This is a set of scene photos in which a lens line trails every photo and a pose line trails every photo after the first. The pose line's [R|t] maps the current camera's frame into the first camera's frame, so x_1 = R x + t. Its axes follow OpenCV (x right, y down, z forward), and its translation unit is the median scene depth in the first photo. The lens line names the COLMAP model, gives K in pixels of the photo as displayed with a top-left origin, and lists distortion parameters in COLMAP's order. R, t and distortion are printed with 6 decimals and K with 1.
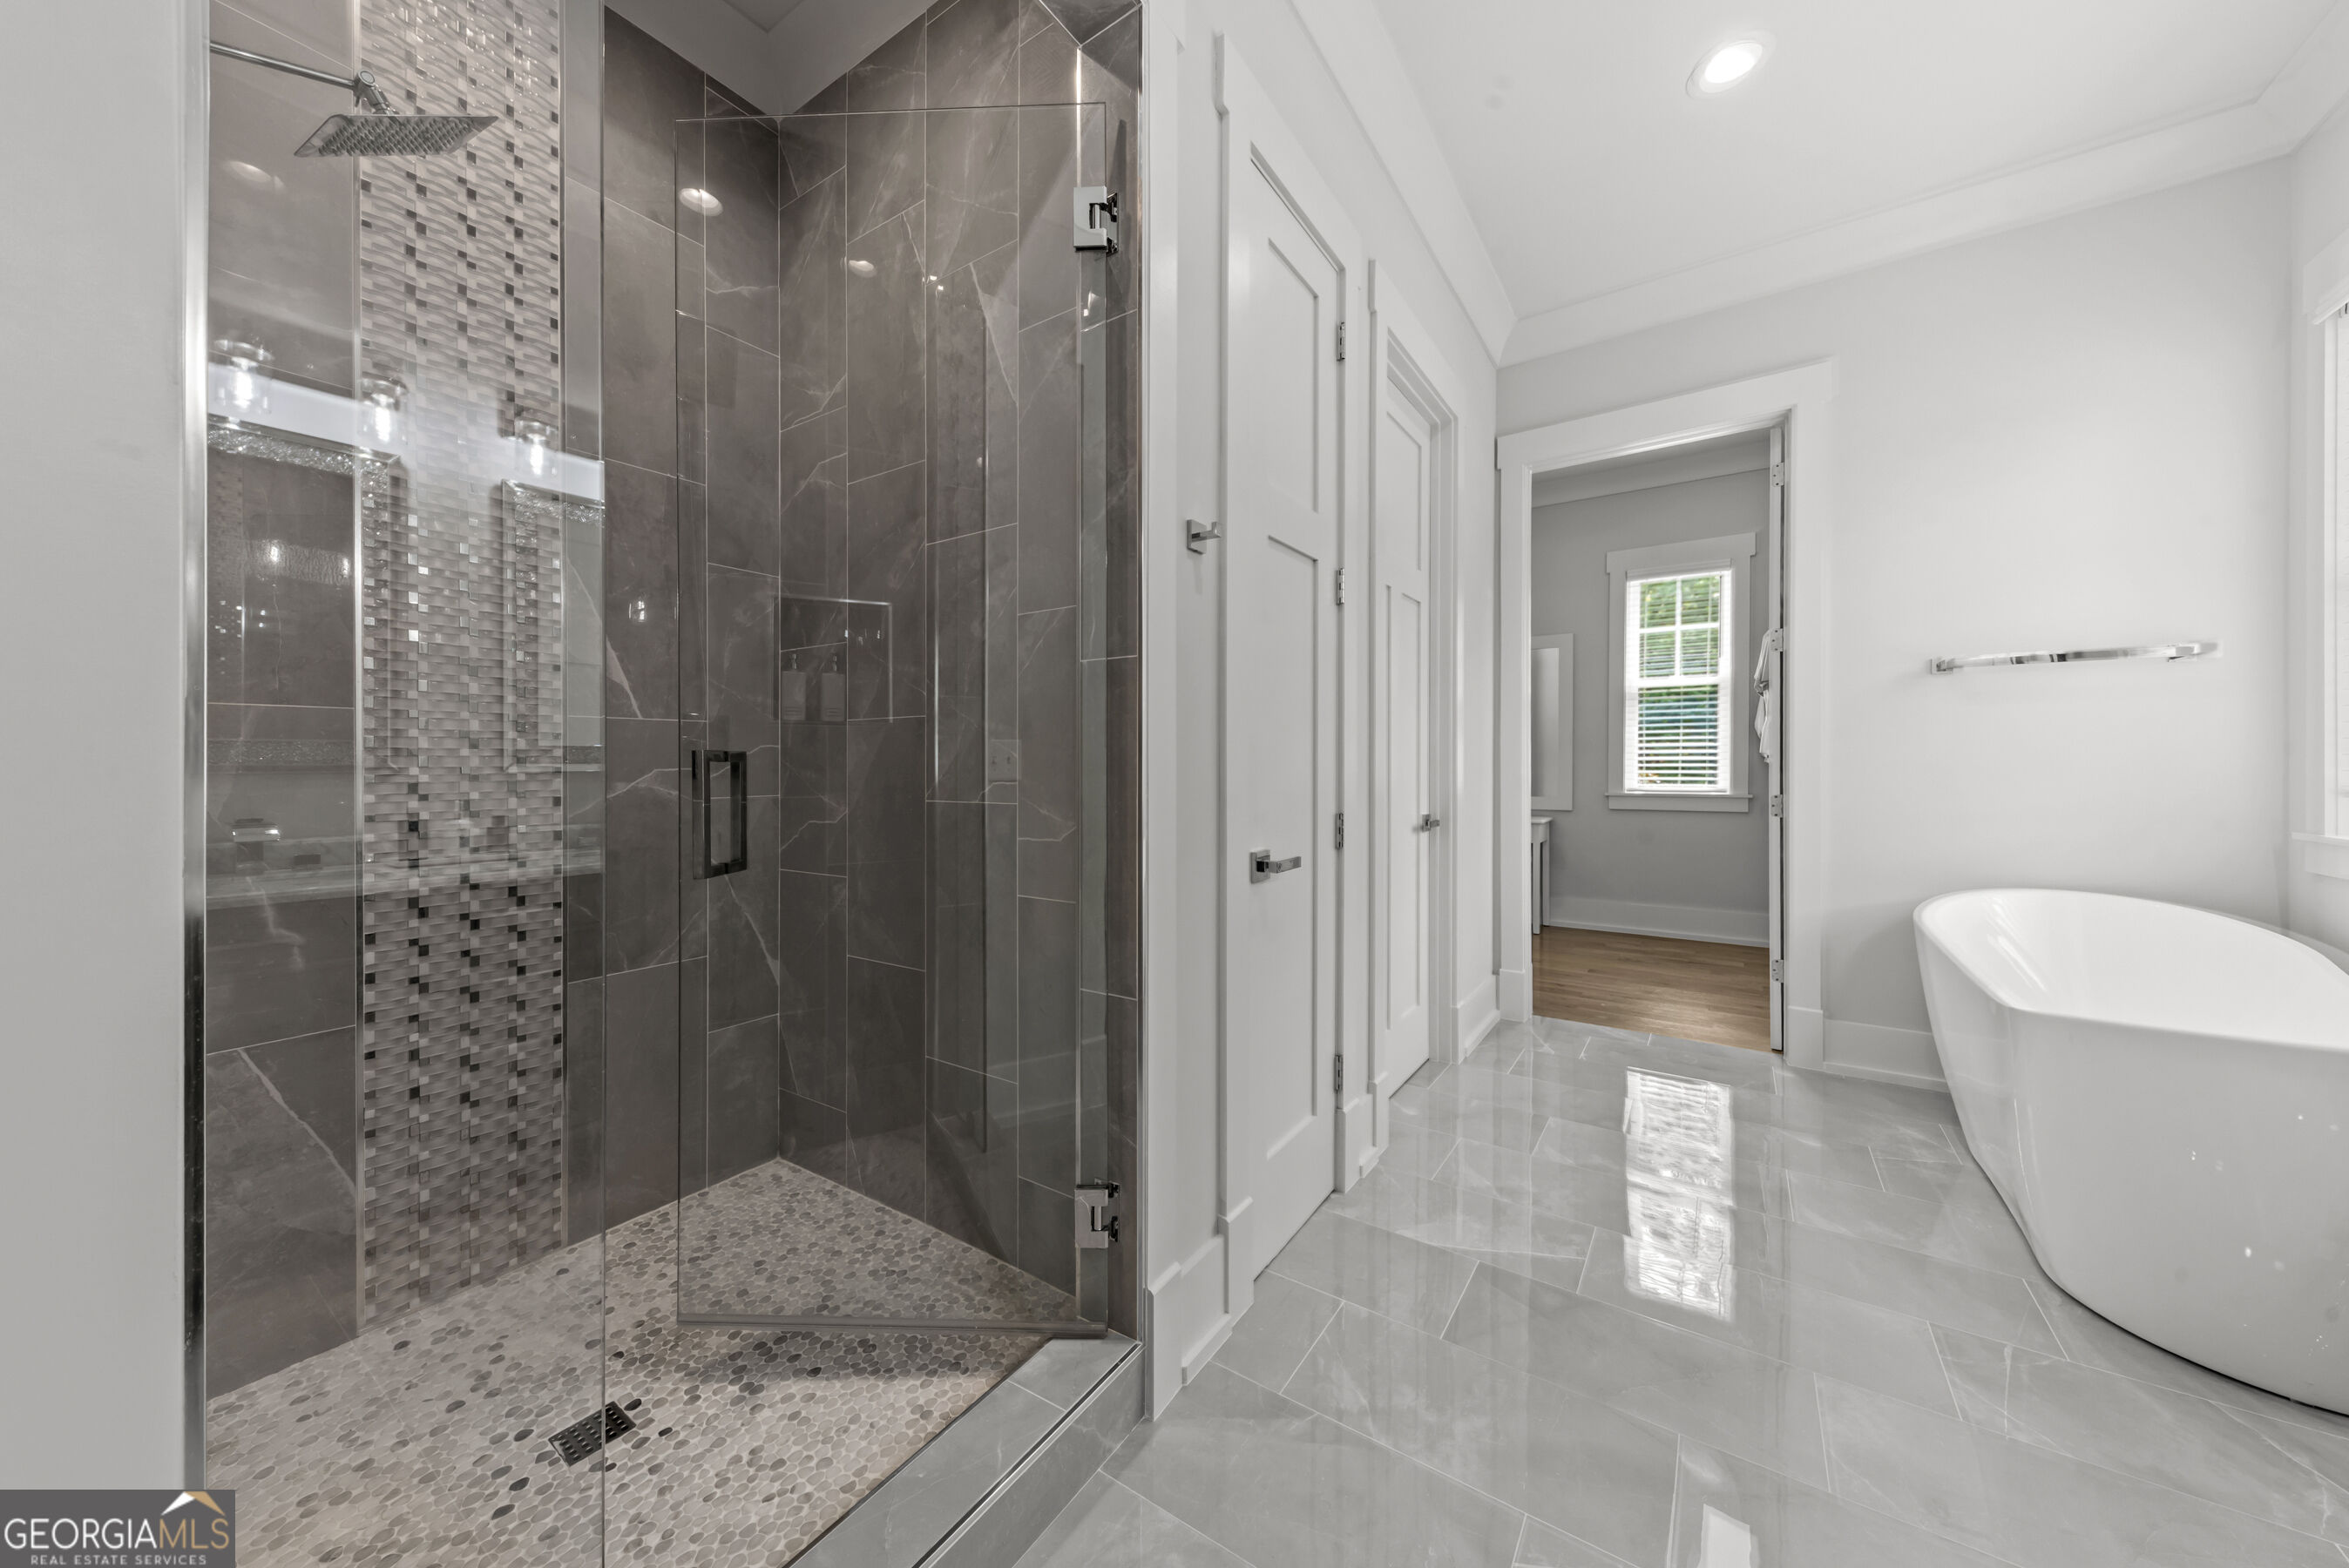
lens RADIAL K [[817.2, 0, 1177.2], [0, 817.2, 776.1], [0, 0, 1]] dist [0.013633, -0.003017]
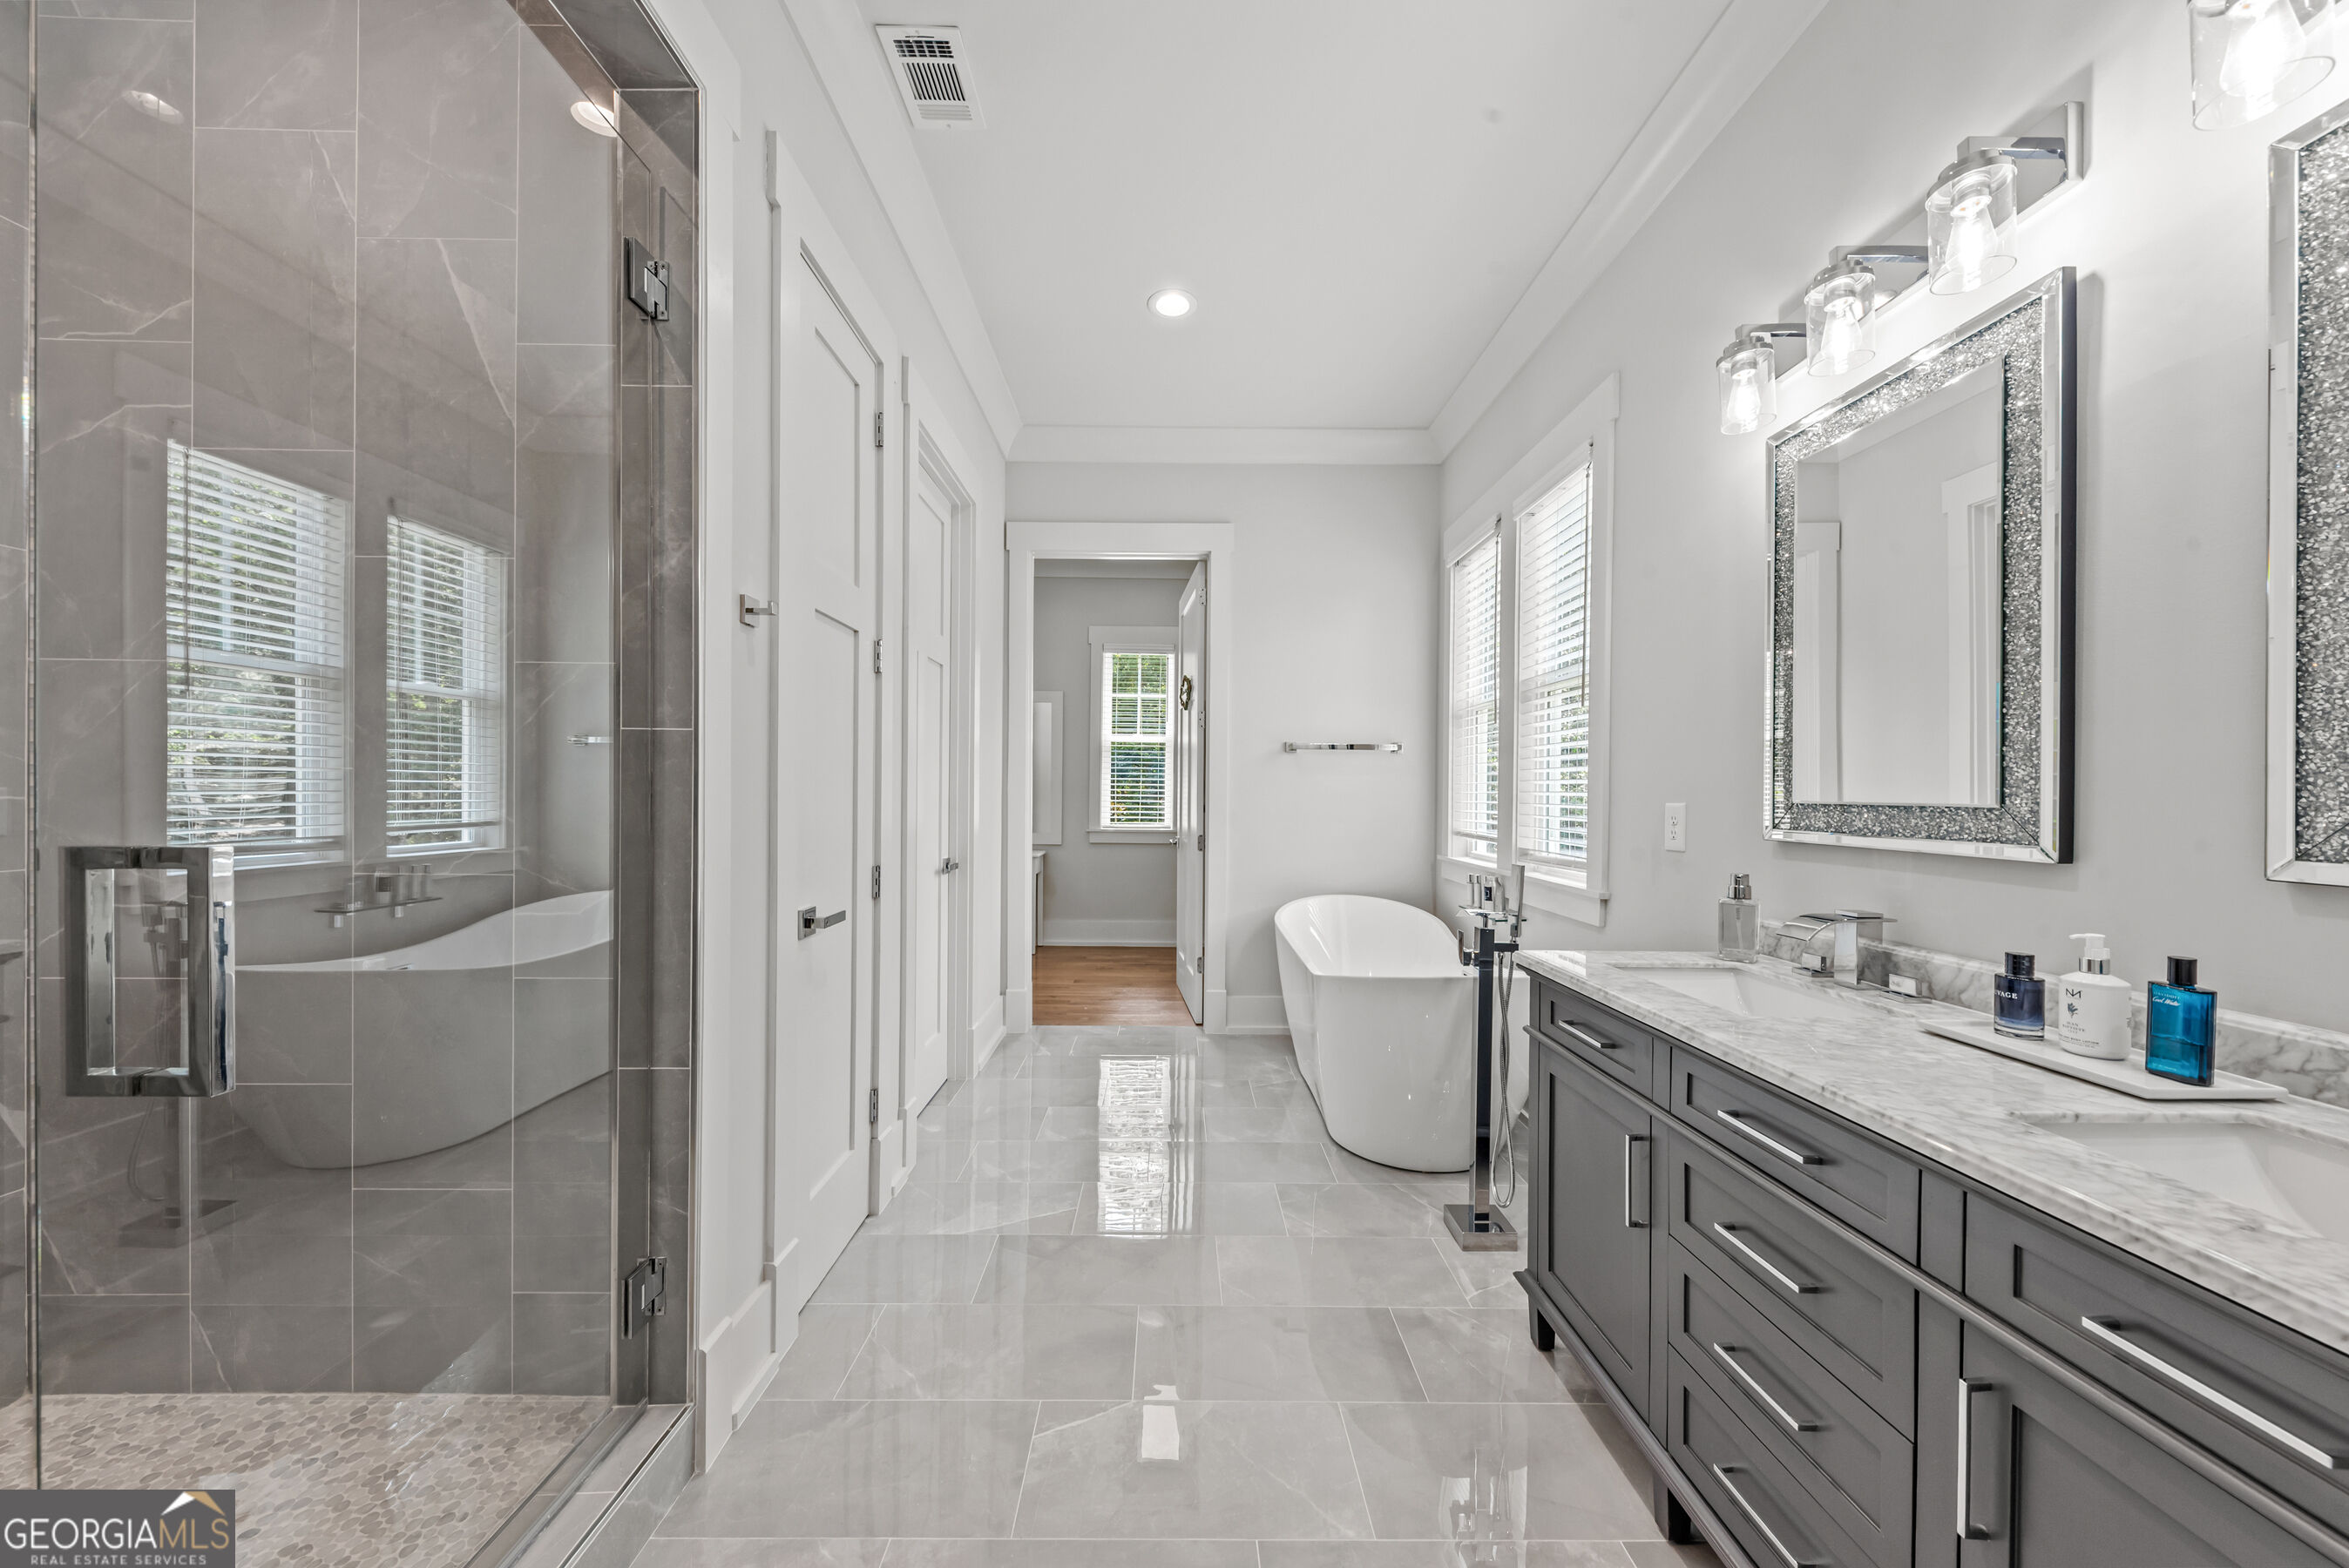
lens RADIAL K [[817.2, 0, 1186.2], [0, 817.2, 798.9], [0, 0, 1]] dist [0.013633, -0.003017]
pose [[0.820067, 0.009495, 0.572188, -0.084861], [-0.007447, 0.999955, -0.005920, -0.038717], [-0.572219, 0.000593, 0.820101, -0.122701]]
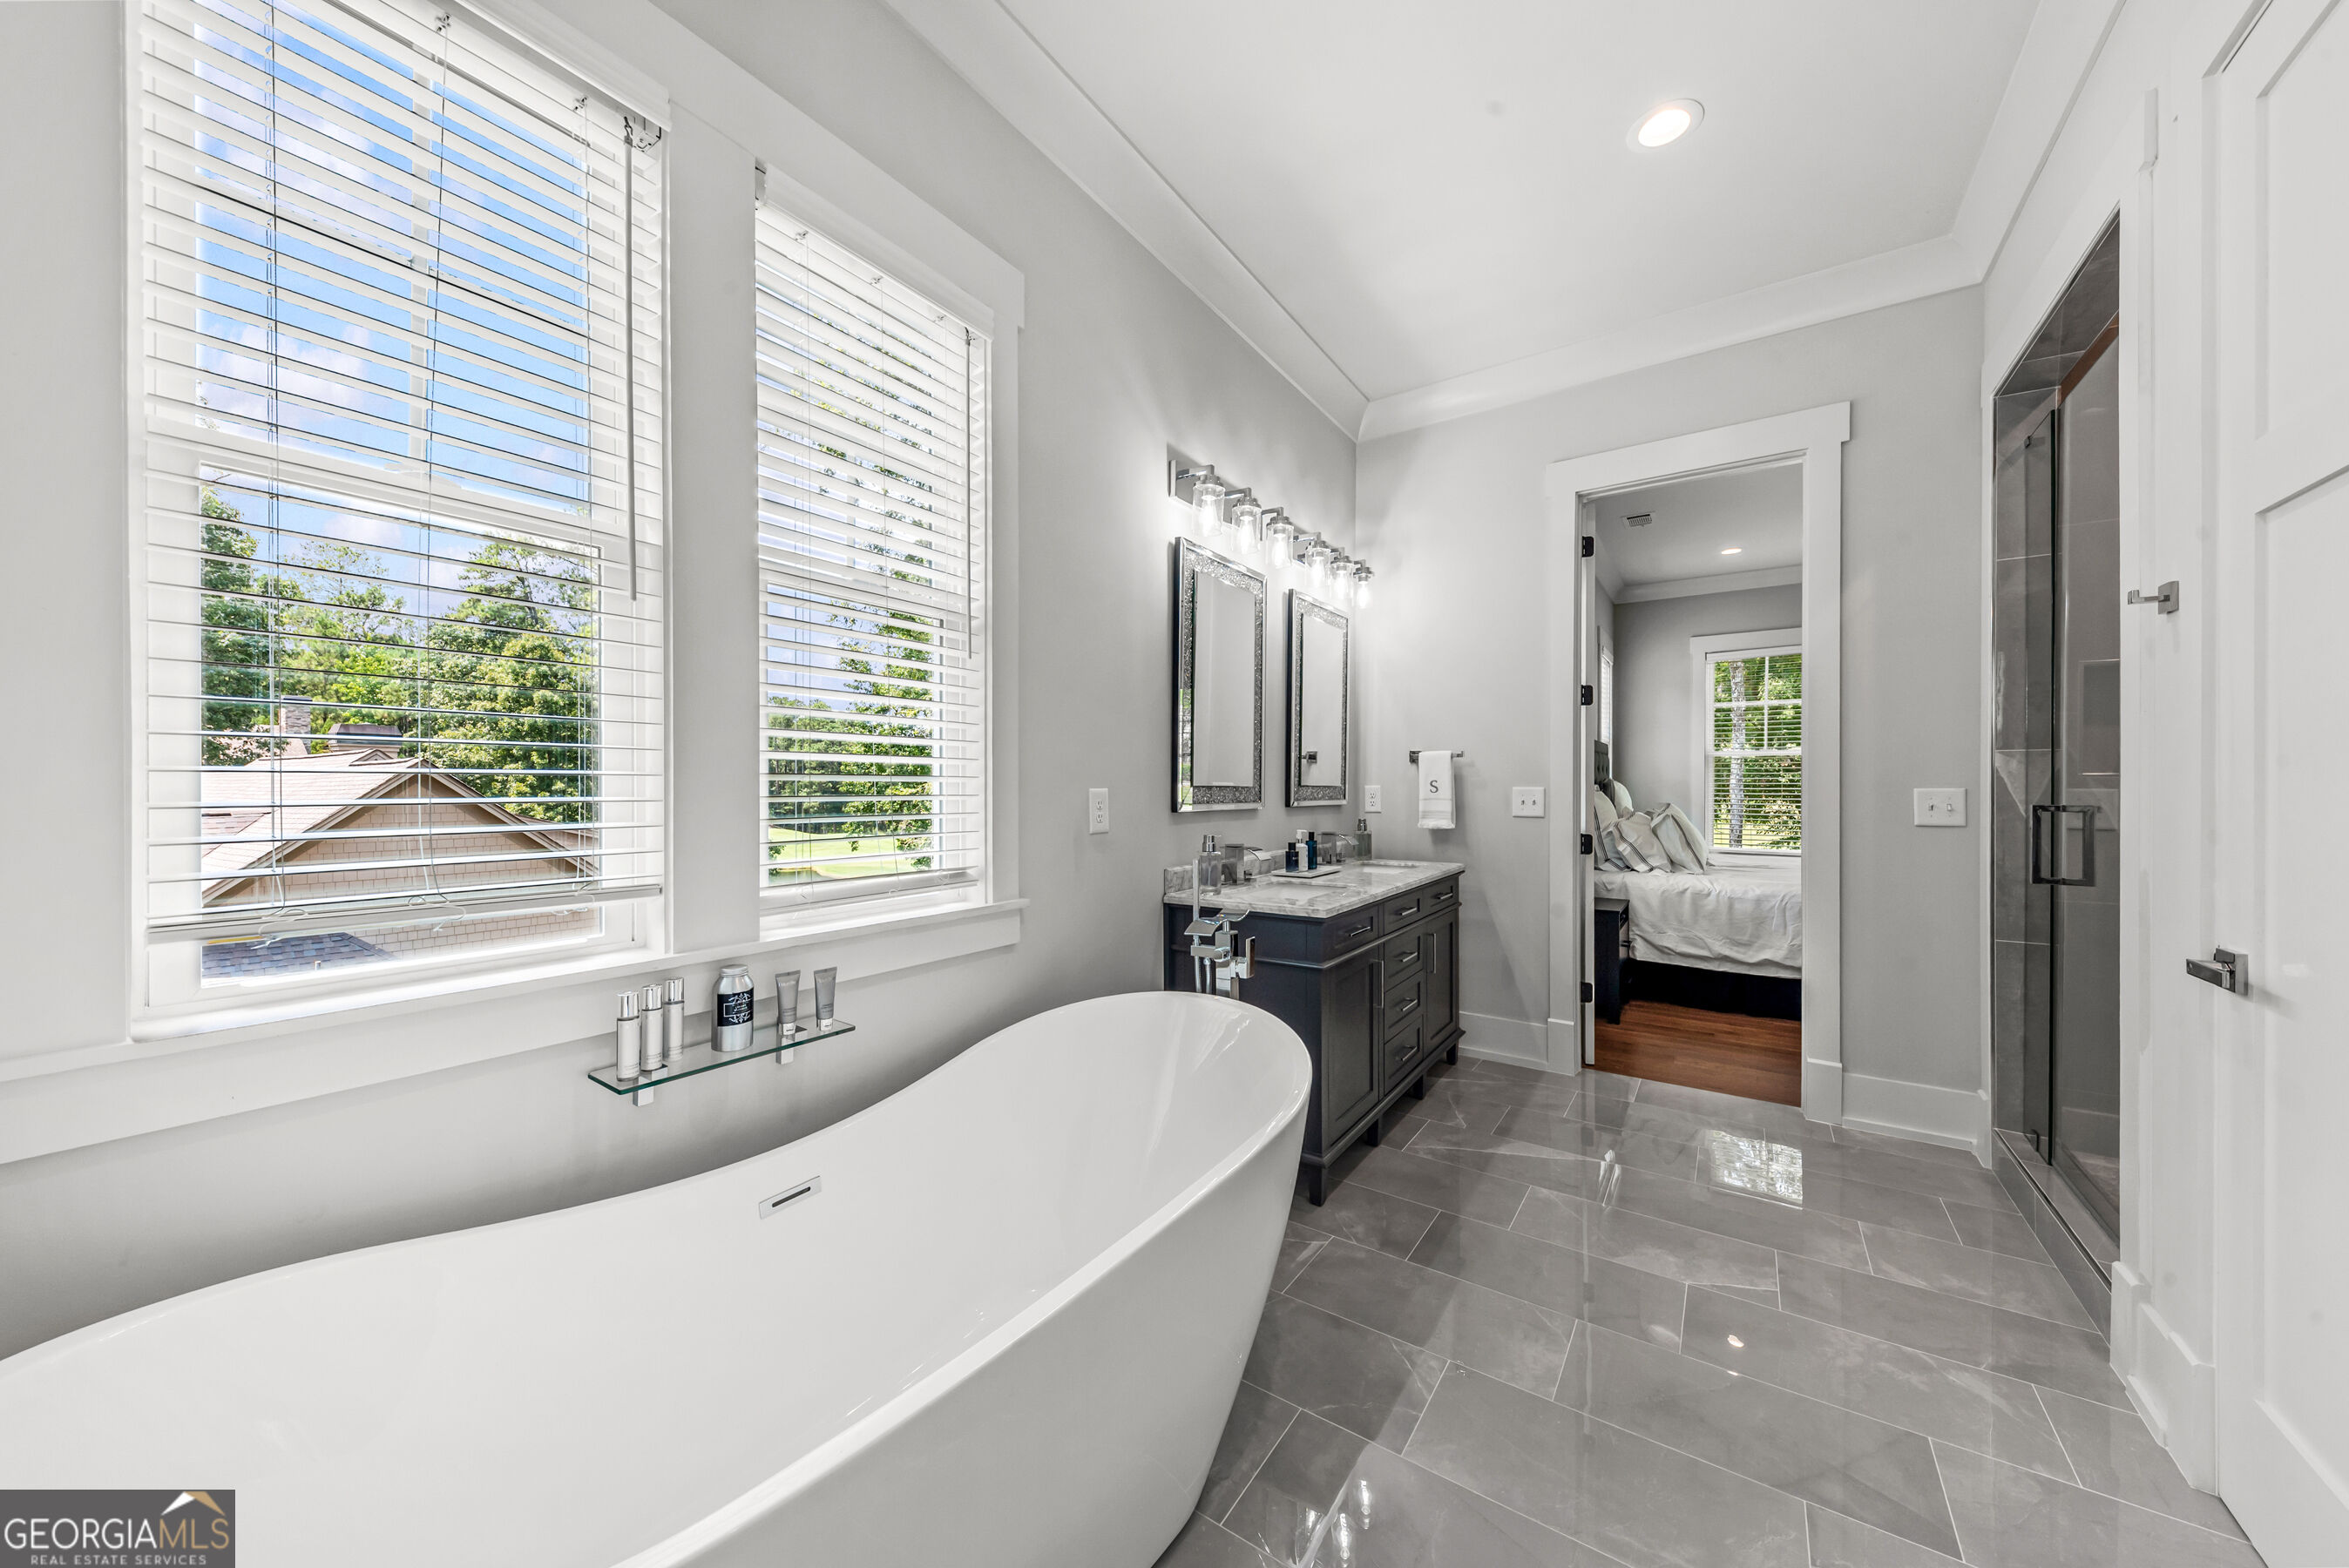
lens RADIAL K [[817.2, 0, 1190.0], [0, 817.2, 792.3], [0, 0, 1]] dist [0.013633, -0.003017]
pose [[-0.999950, 0.009389, 0.003419, 0.805995], [0.009442, 0.999831, 0.015764, -0.053685], [-0.003270, 0.015795, -0.999870, 1.351936]]
